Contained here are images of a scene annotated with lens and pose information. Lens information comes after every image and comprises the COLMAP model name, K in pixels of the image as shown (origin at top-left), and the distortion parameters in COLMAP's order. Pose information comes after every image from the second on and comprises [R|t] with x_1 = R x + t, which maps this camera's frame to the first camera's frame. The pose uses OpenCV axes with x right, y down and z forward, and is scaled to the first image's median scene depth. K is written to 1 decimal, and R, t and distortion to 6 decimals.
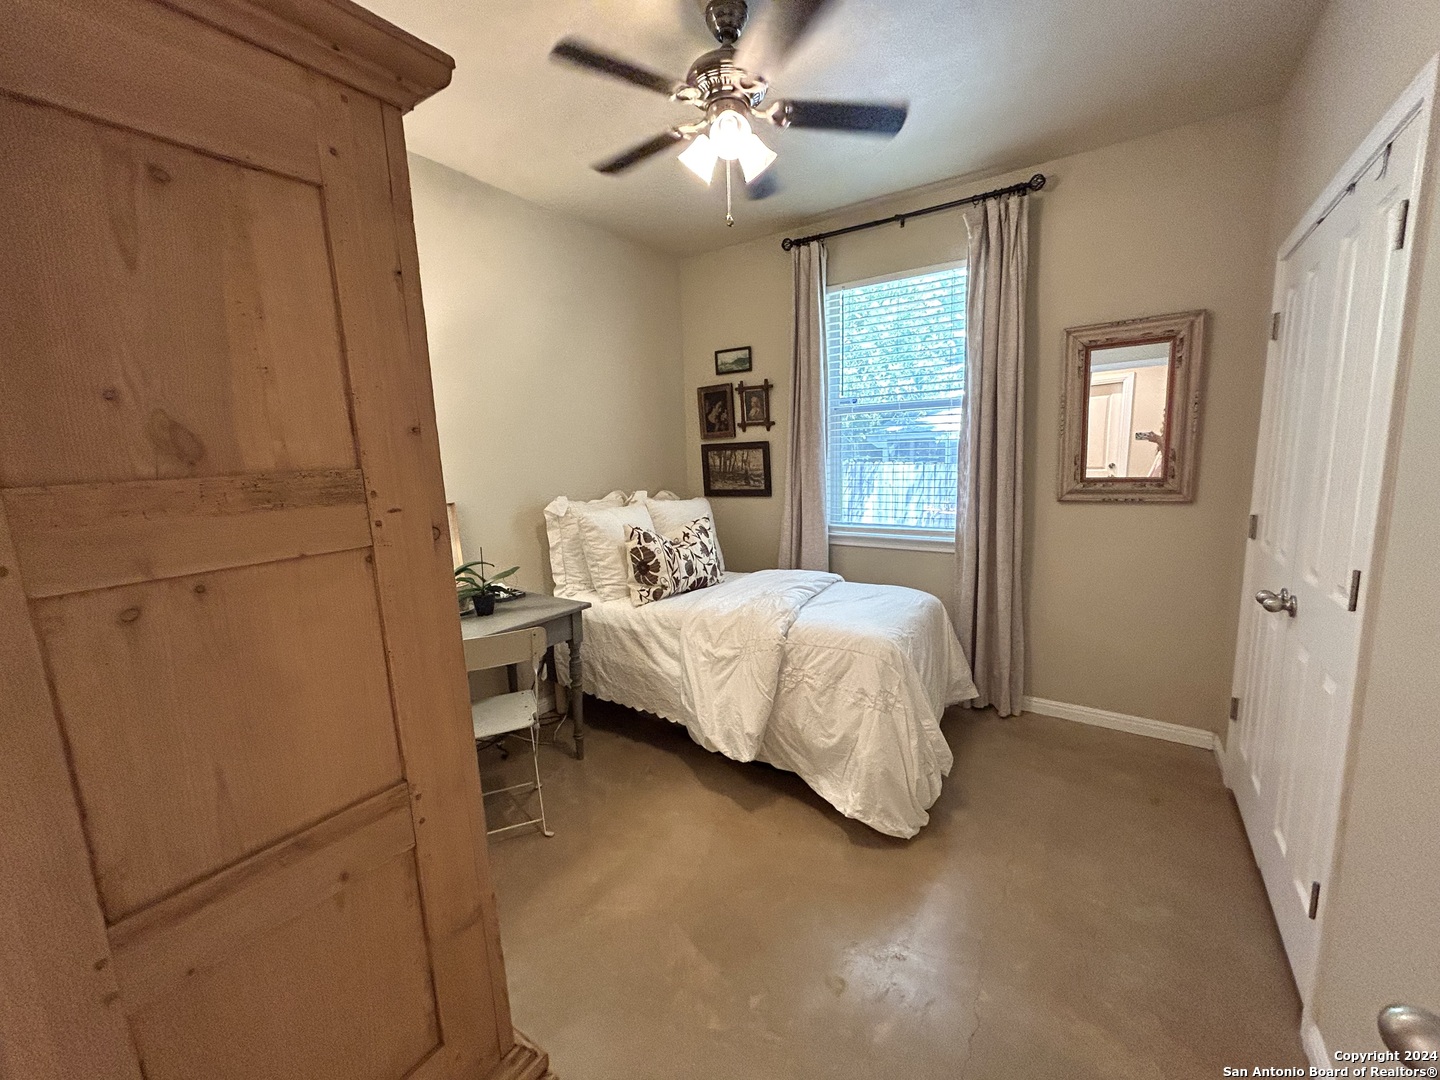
lens RADIAL K [[579.9, 0, 722.5], [0, 579.9, 536.1], [0, 0, 1]] dist [0.000536, -0.000721]
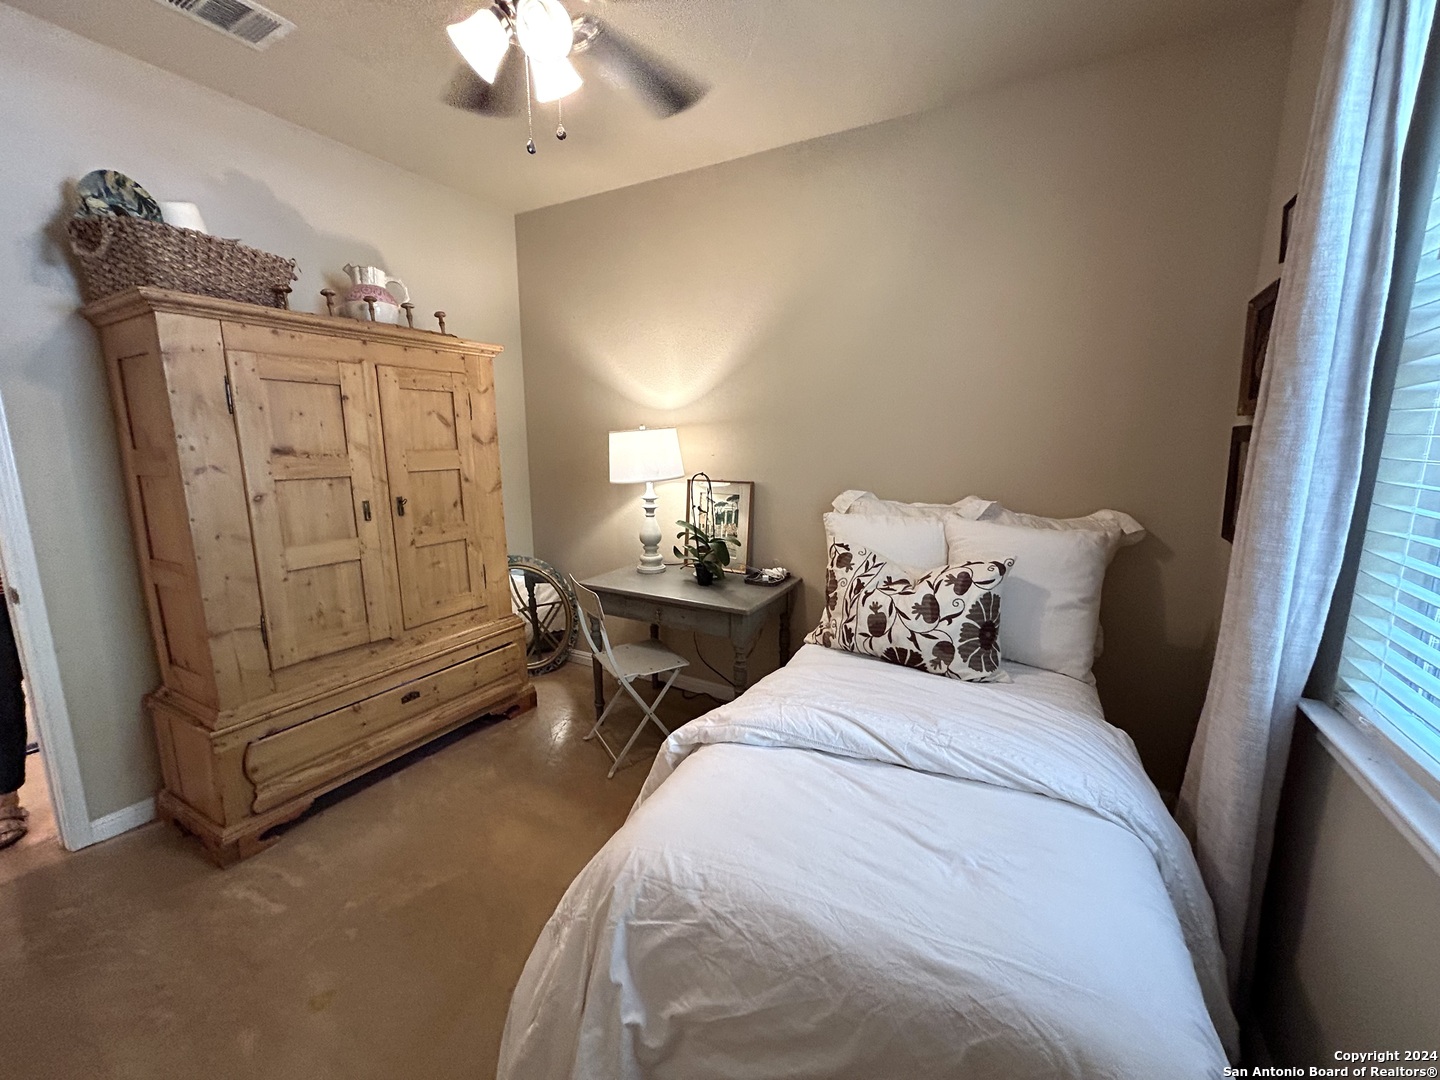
lens RADIAL K [[579.9, 0, 722.5], [0, 579.9, 536.1], [0, 0, 1]] dist [0.000536, -0.000721]
pose [[0.083325, 0.198242, -0.976605, 0.532384], [-0.144132, 0.972106, 0.185031, -0.133162], [0.986044, 0.125342, 0.109574, 0.742425]]
